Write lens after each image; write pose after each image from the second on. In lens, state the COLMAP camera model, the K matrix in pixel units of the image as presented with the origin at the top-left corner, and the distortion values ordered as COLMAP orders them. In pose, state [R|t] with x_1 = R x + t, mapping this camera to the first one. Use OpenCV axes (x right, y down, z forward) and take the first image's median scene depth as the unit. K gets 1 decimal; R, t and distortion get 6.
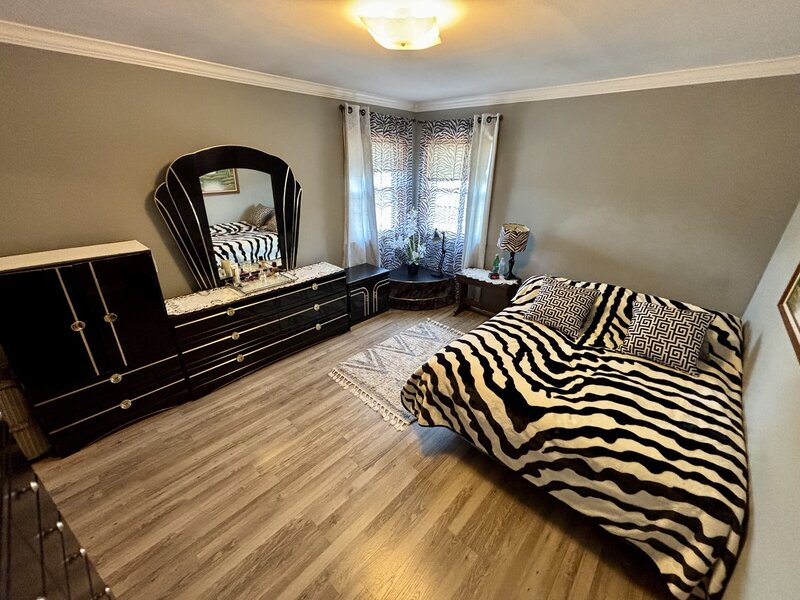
lens RADIAL K [[322.8, 0, 400.0], [0, 322.8, 300.0], [0, 0, 1]] dist [-0.000567, -0.000404]
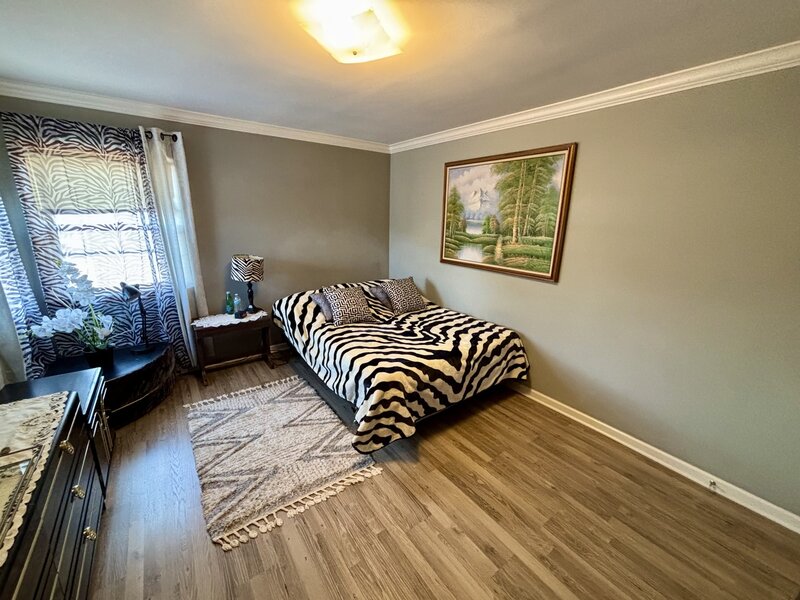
lens RADIAL K [[324.2, 0, 397.7], [0, 324.2, 296.8], [0, 0, 1]] dist [0.000072, 0.000171]
pose [[0.186464, -0.258011, 0.947978, -0.824120], [0.378018, 0.909458, 0.173172, -0.201172], [-0.906826, 0.326062, 0.267114, 0.664471]]
